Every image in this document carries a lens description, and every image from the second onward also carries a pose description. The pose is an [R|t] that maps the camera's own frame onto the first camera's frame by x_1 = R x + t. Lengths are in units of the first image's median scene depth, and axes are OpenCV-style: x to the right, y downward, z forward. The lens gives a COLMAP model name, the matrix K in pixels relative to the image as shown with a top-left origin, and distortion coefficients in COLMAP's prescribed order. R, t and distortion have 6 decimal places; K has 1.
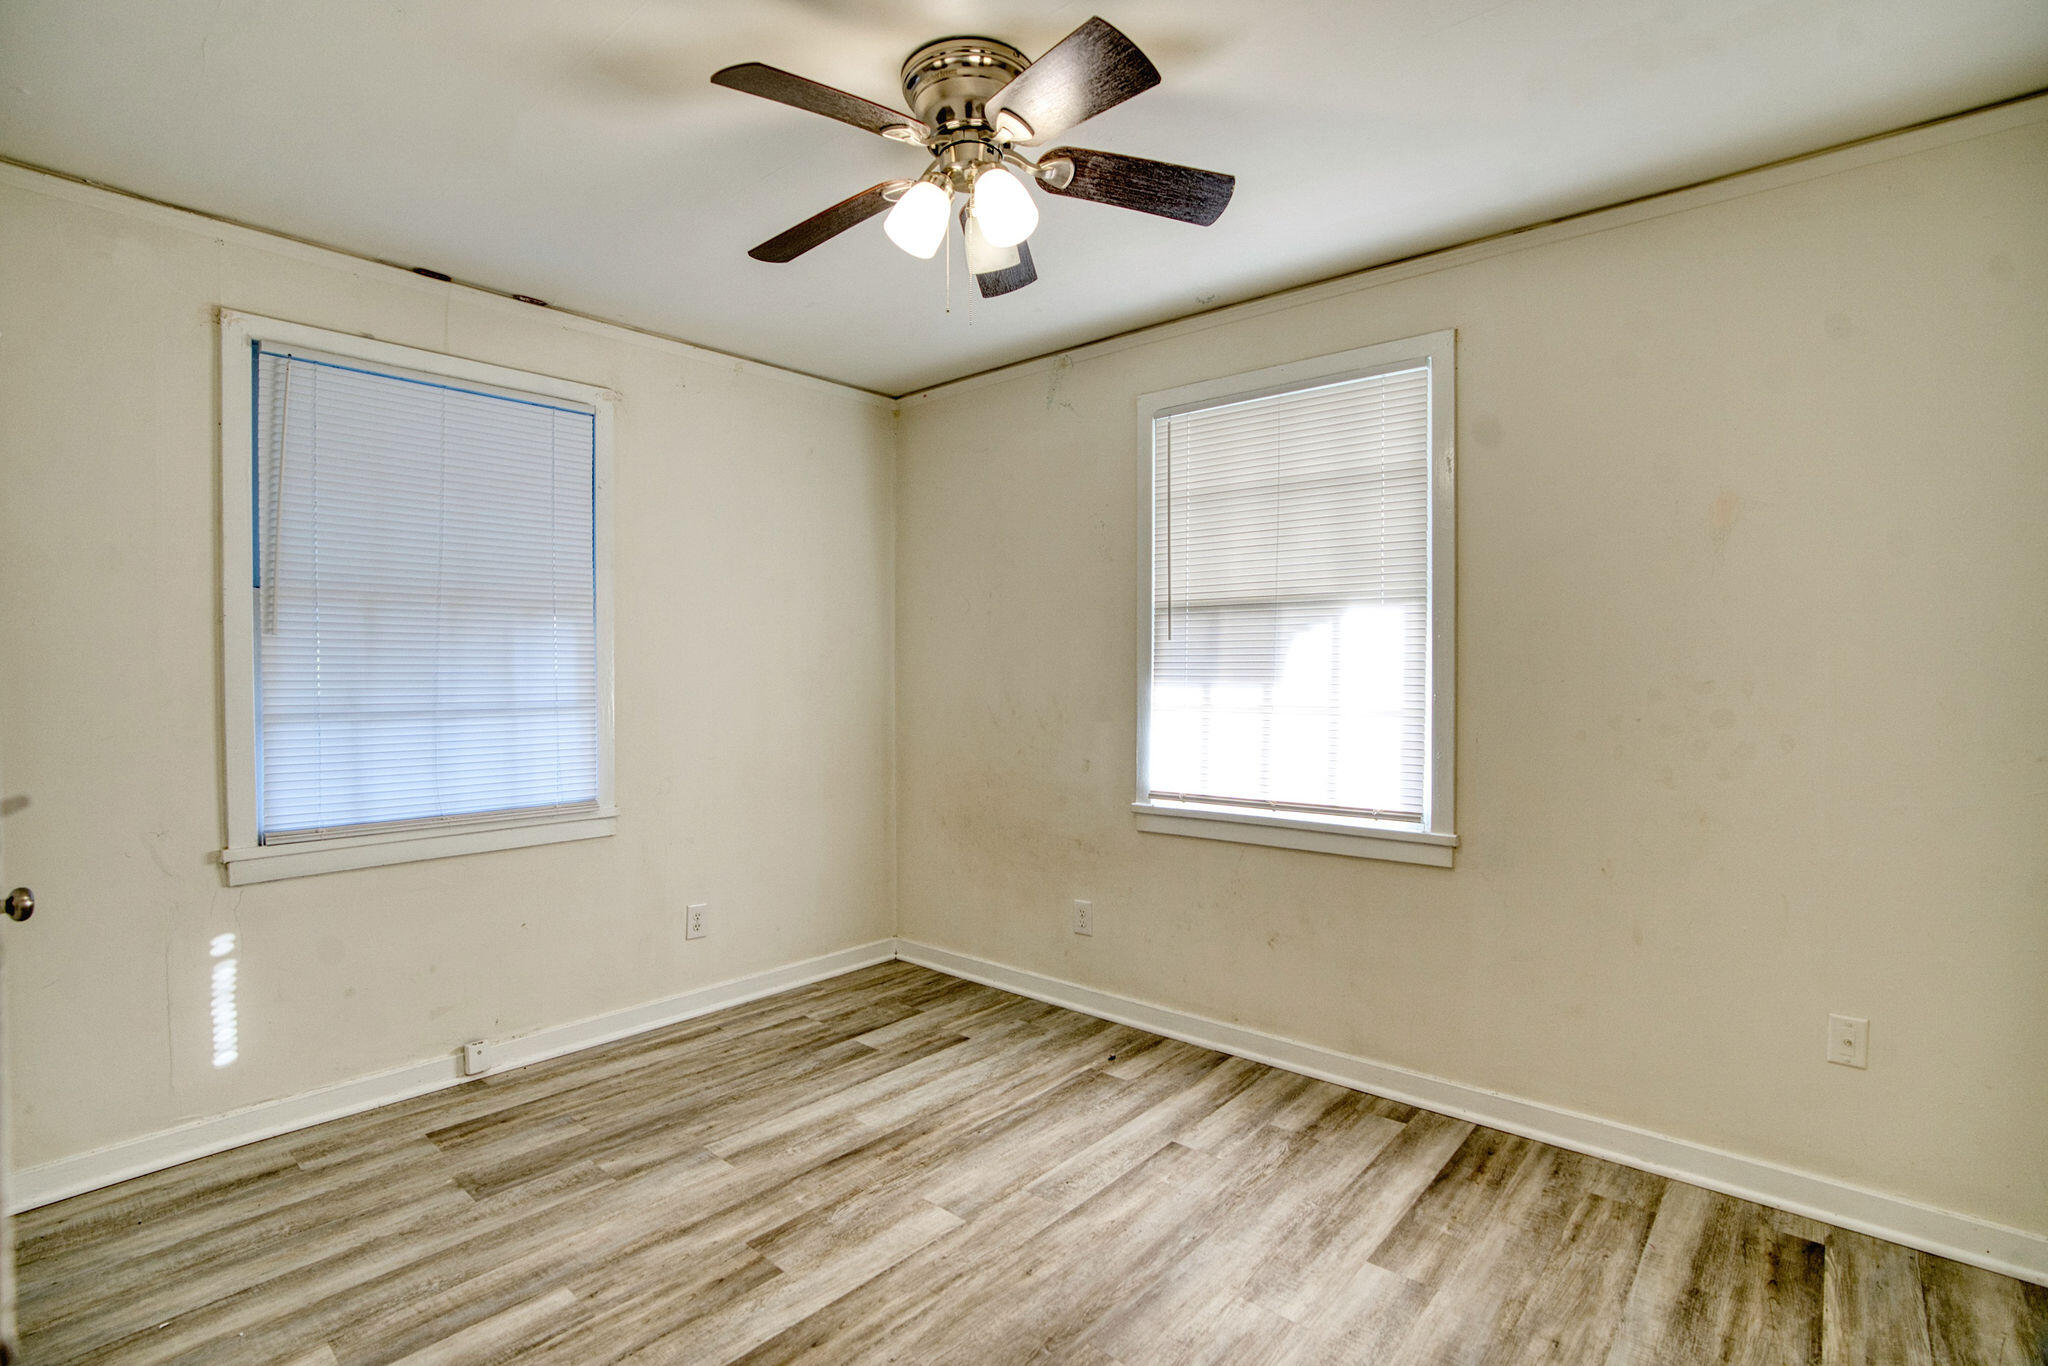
lens RADIAL K [[949.8, 0, 1018.0], [0, 949.8, 683.9], [0, 0, 1]] dist [-0.068747, 0.023823]
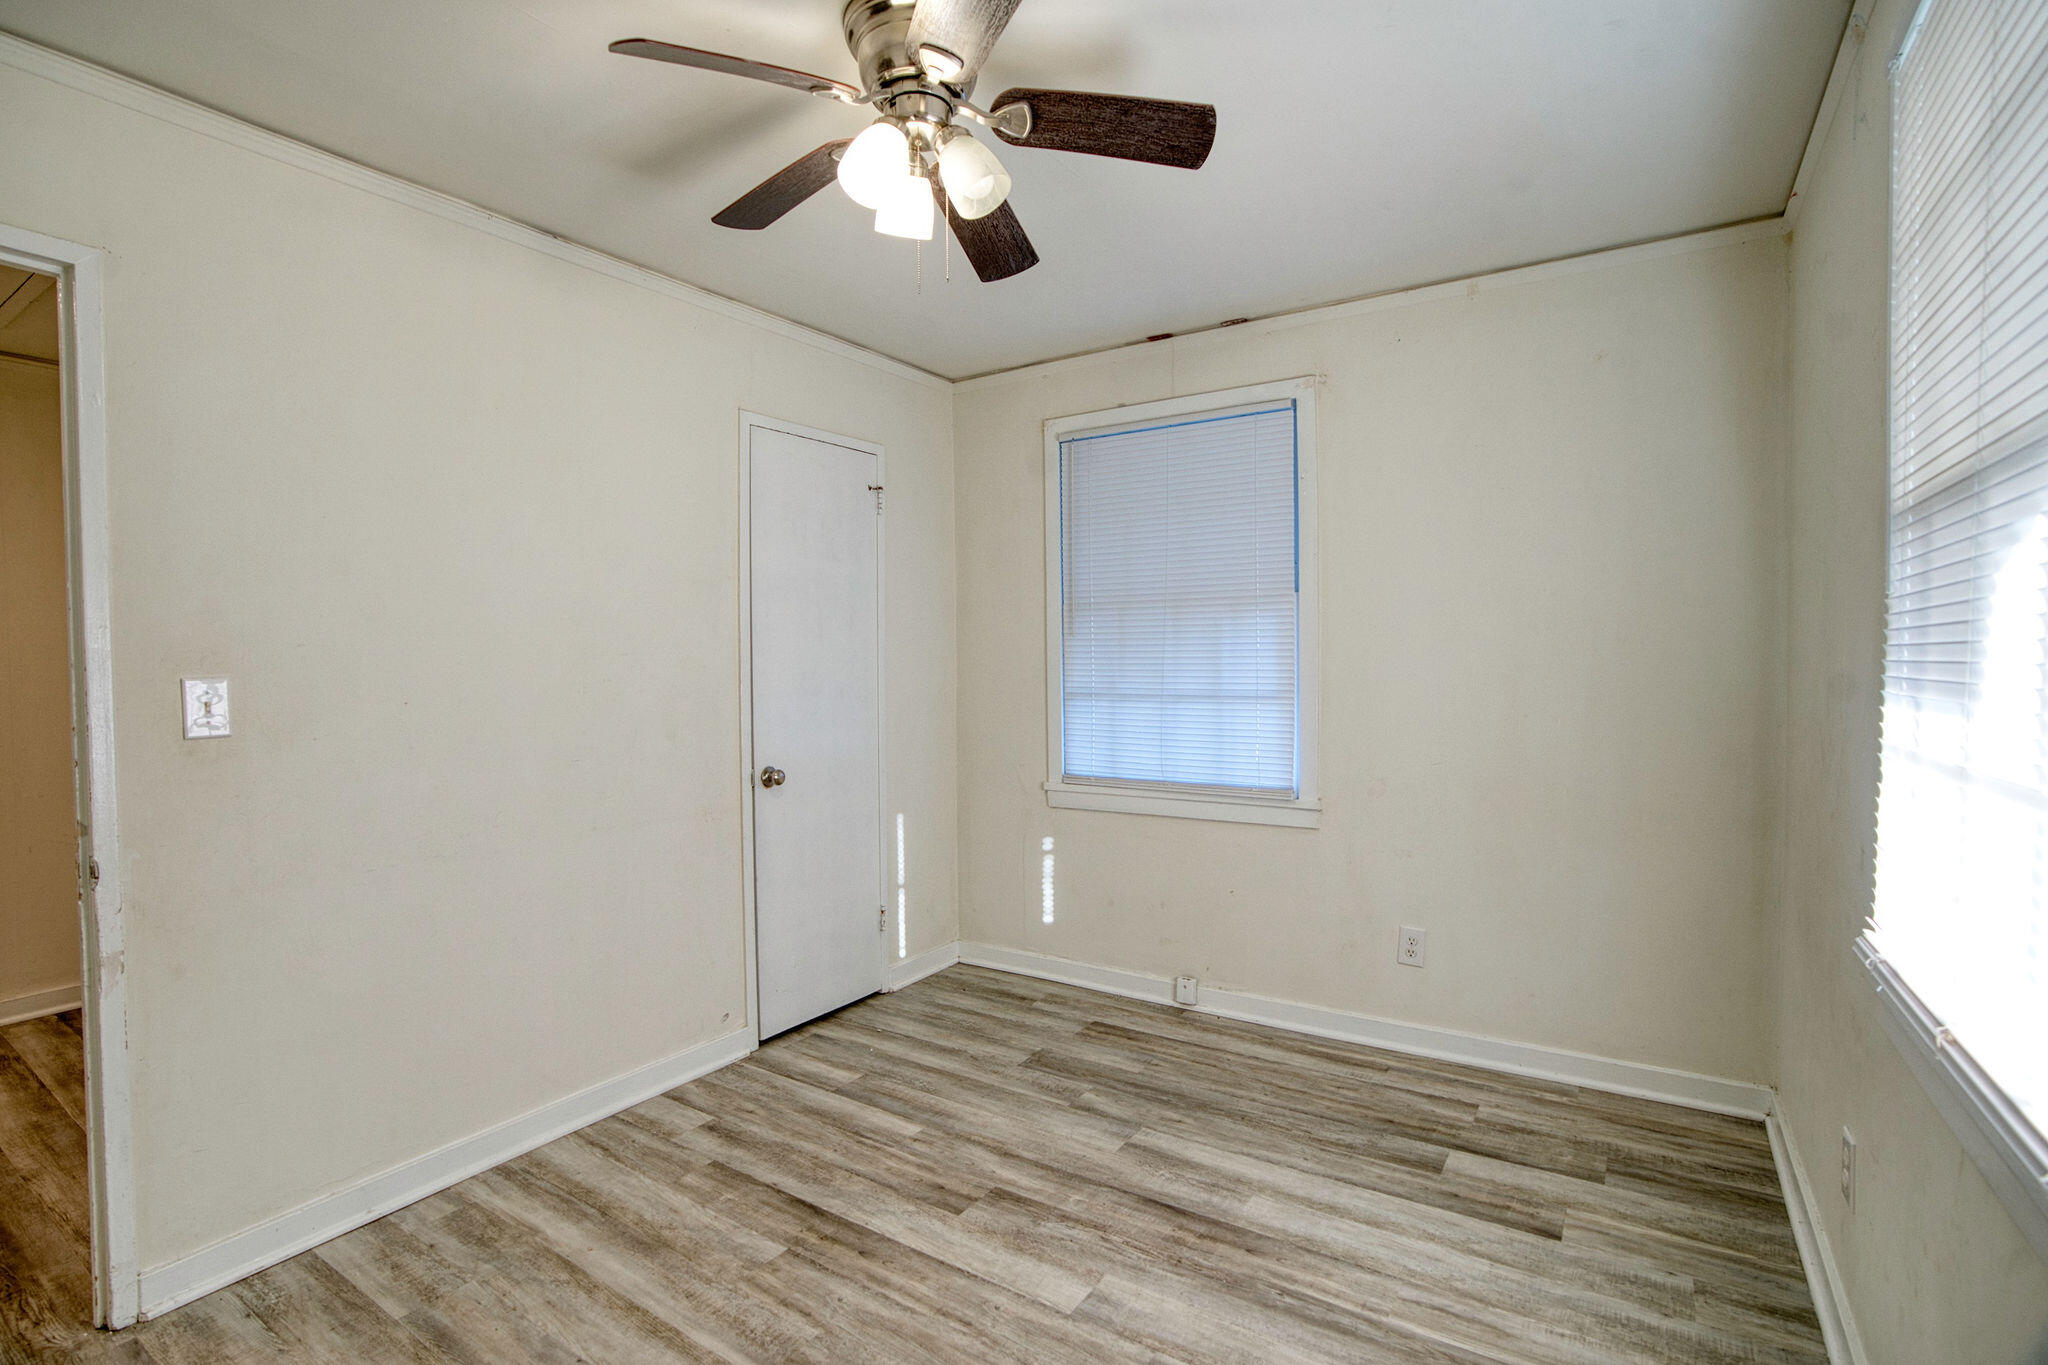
lens RADIAL K [[949.8, 0, 1018.0], [0, 949.8, 683.4], [0, 0, 1]] dist [-0.068747, 0.023823]
pose [[0.144014, 0.025403, -0.989250, 0.598510], [-0.007603, 0.999669, 0.024564, -0.015747], [0.989546, 0.003984, 0.144159, 0.653550]]
